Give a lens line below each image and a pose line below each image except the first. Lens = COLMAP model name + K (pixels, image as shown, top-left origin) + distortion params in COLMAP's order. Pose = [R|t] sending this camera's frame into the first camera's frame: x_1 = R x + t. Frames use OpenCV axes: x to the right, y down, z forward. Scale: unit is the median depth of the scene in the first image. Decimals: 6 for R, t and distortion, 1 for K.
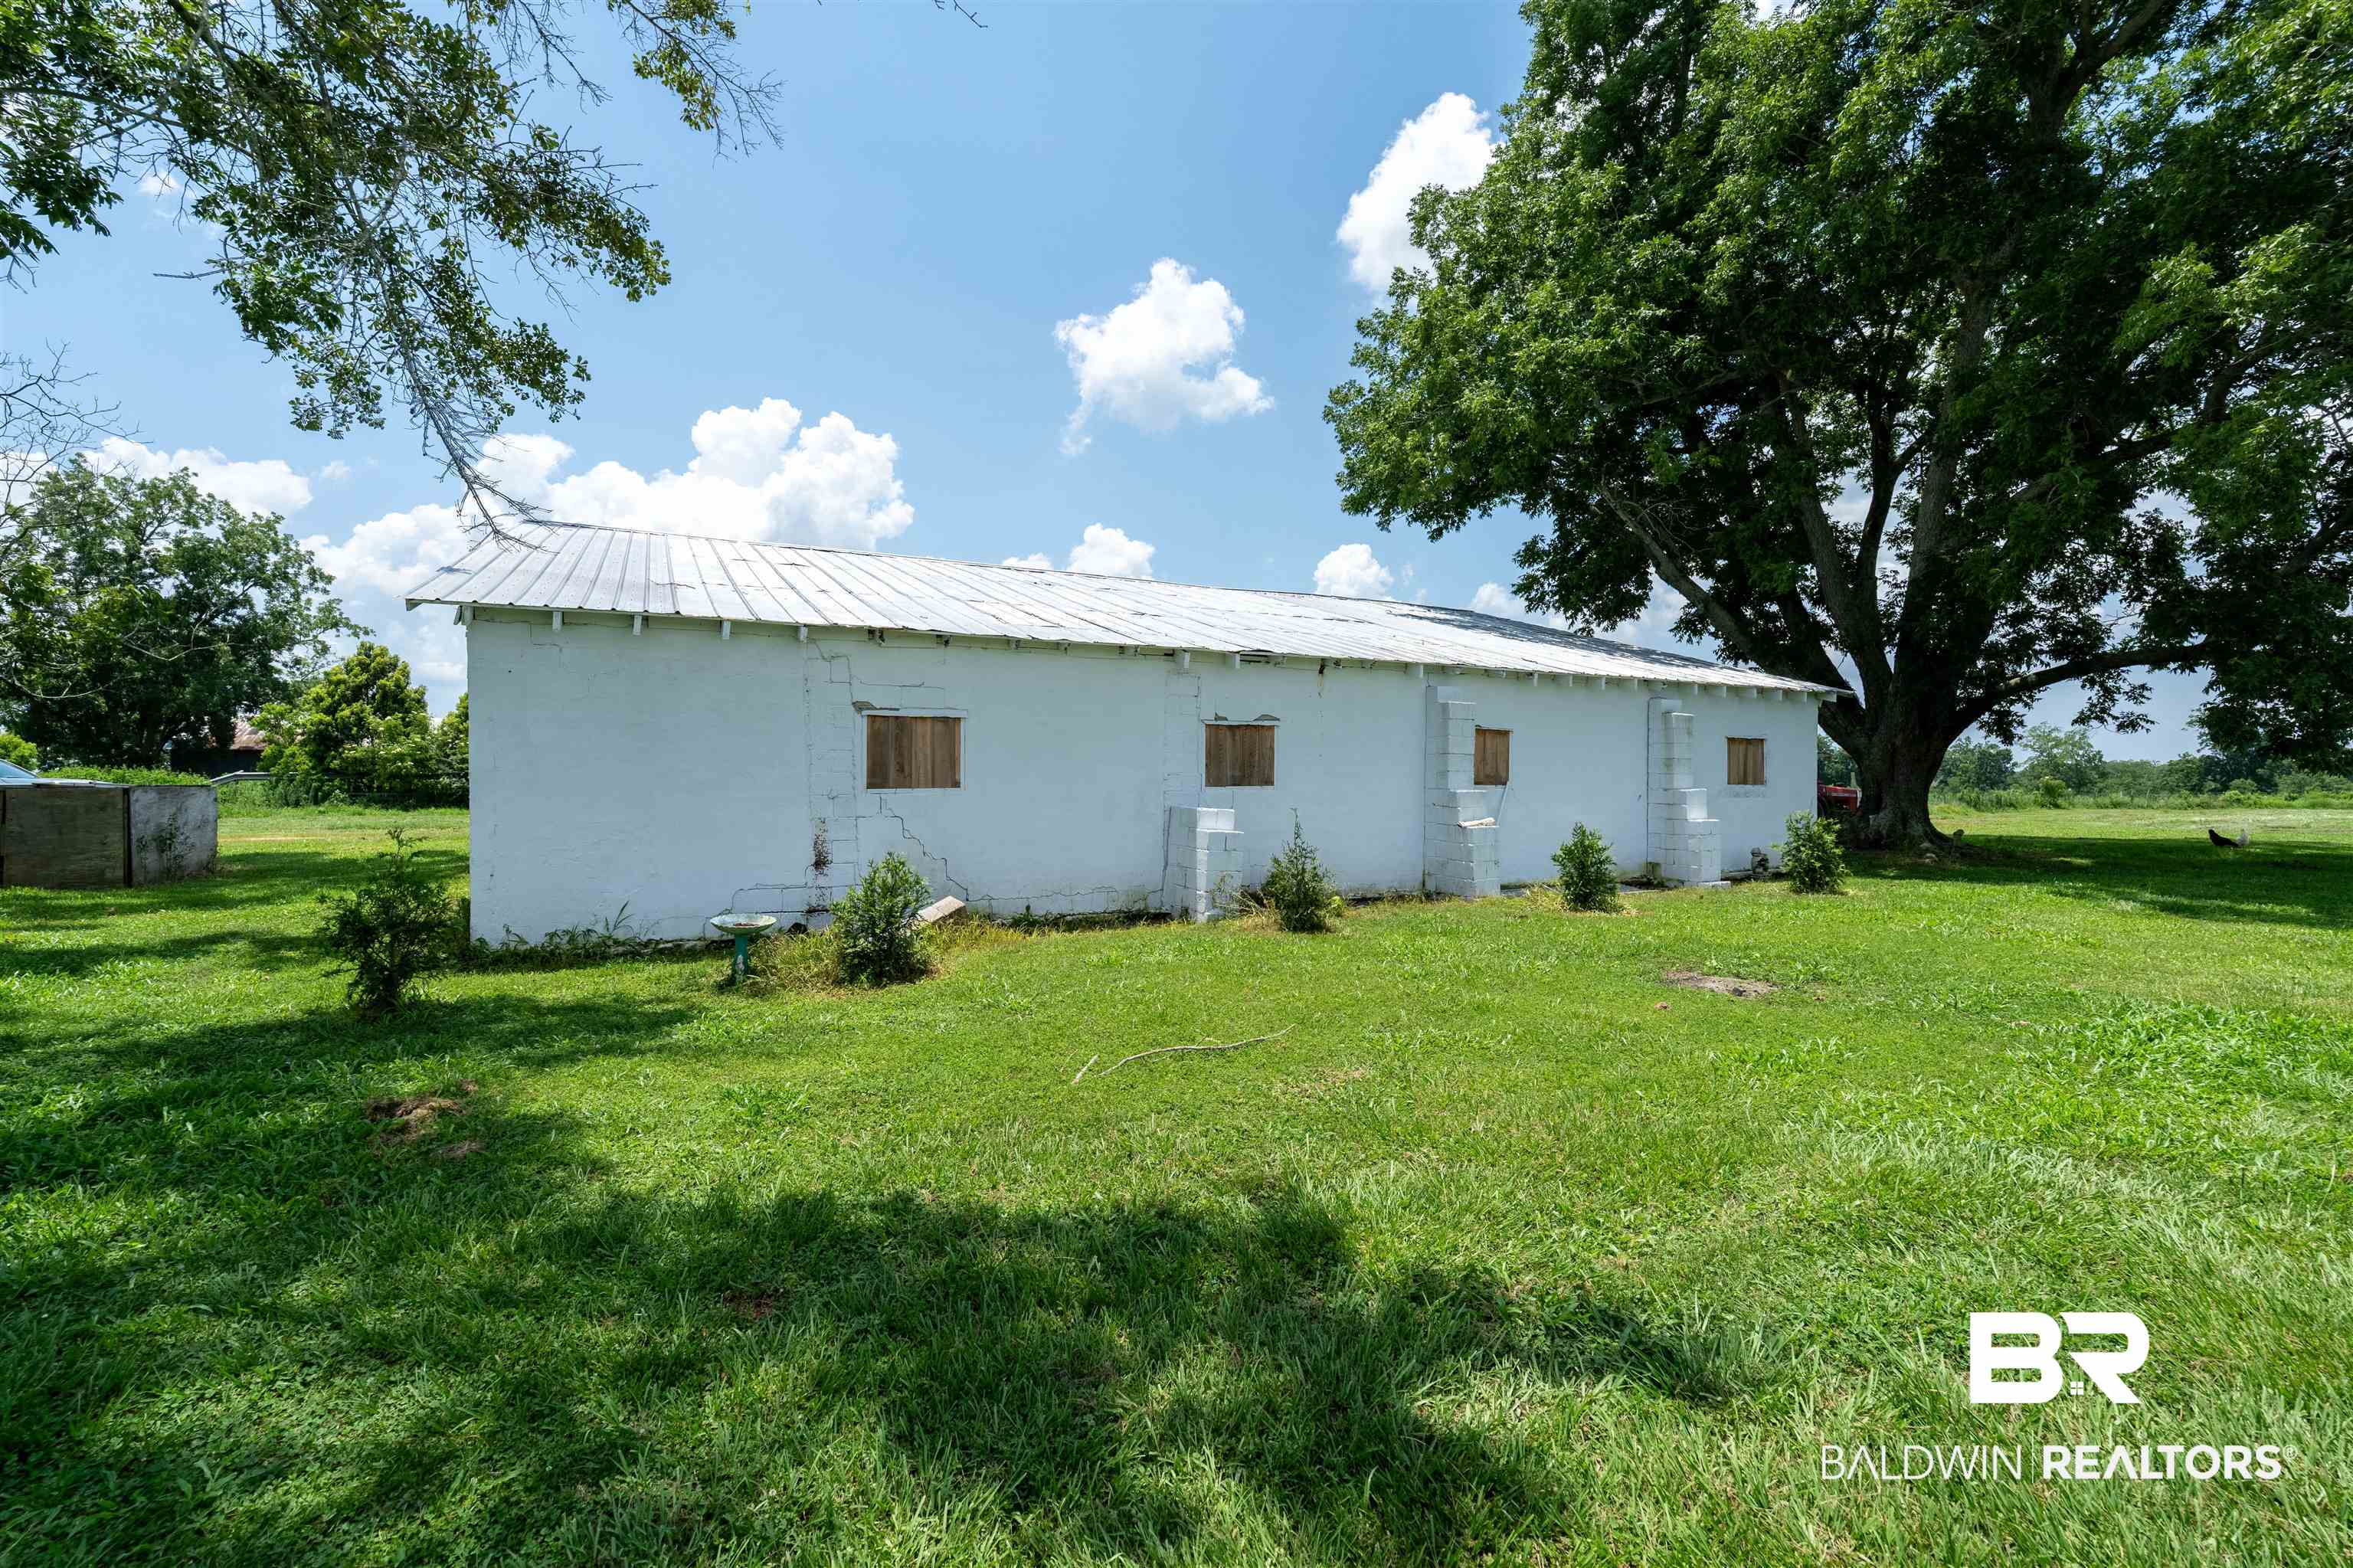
lens RADIAL K [[1017.5, 0, 1177.2], [0, 1017.5, 781.6], [0, 0, 1]] dist [0.000148, 0.000087]
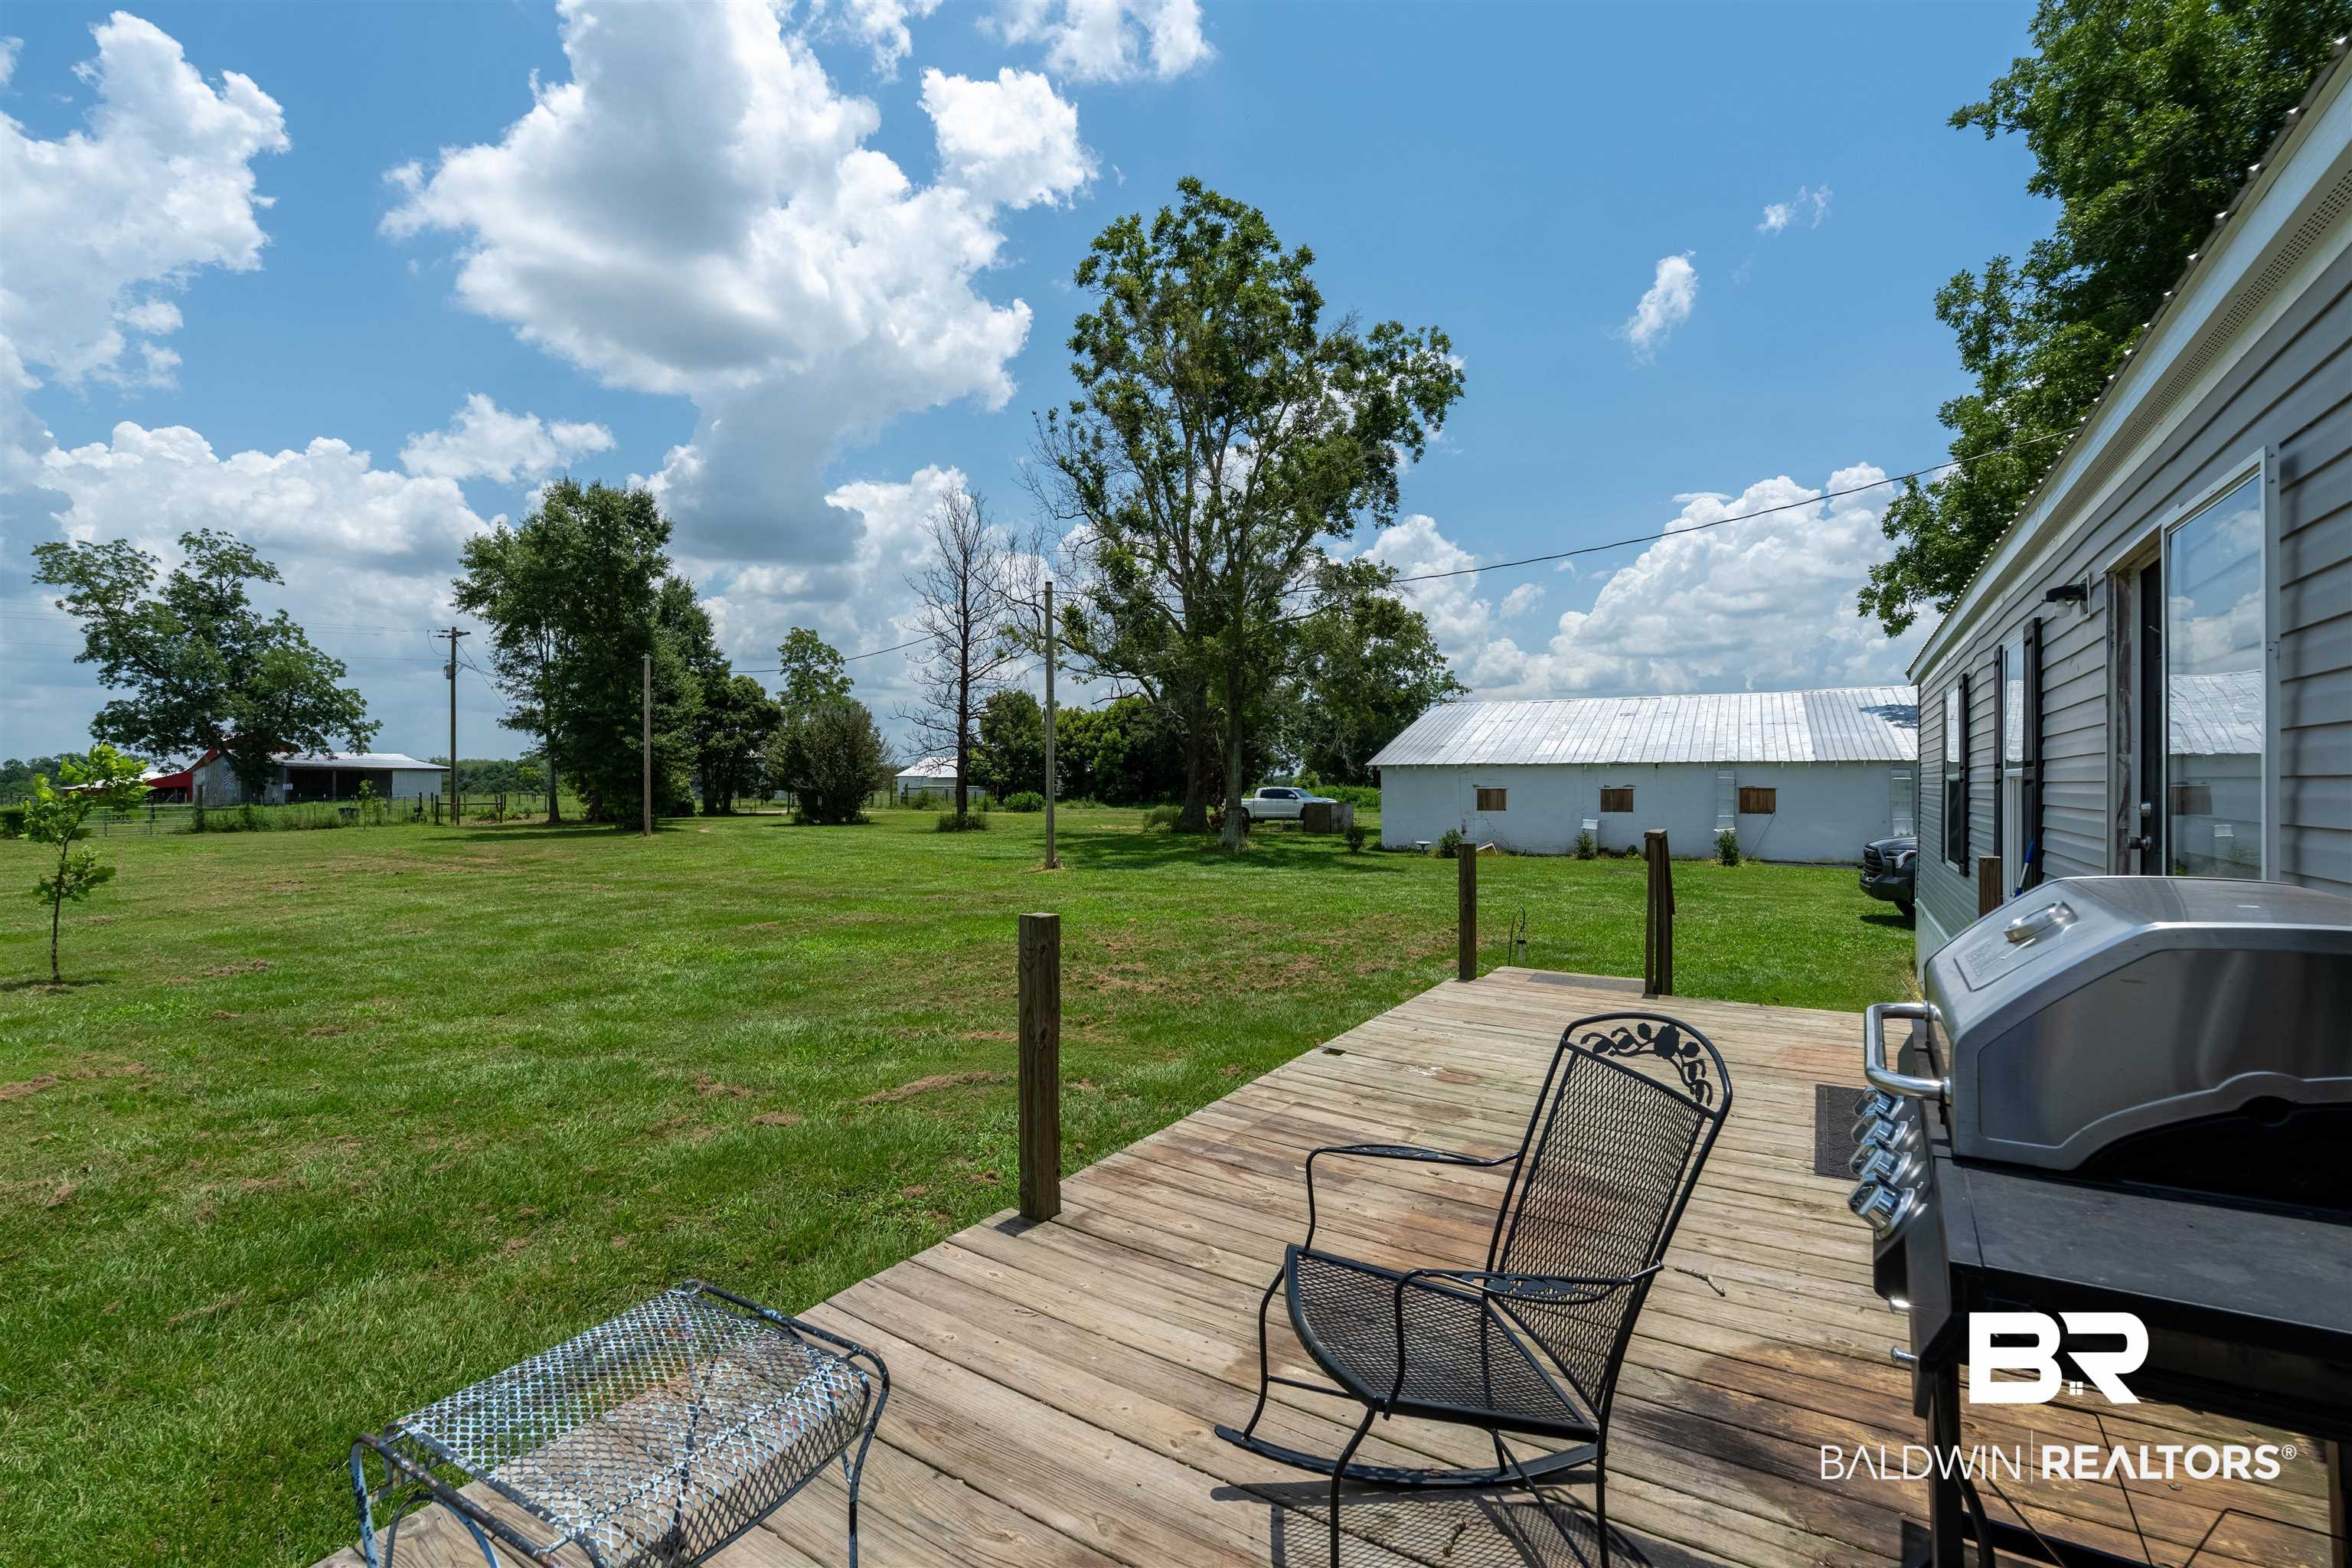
lens RADIAL K [[1017.0, 0, 1172.9], [0, 1017.0, 783.8], [0, 0, 1]] dist [0.000148, 0.000087]
pose [[0.552762, 0.002491, -0.833336, 1.596367], [-0.003984, 0.999992, 0.000347, -0.064642], [0.833330, 0.003129, 0.552767, -1.399067]]
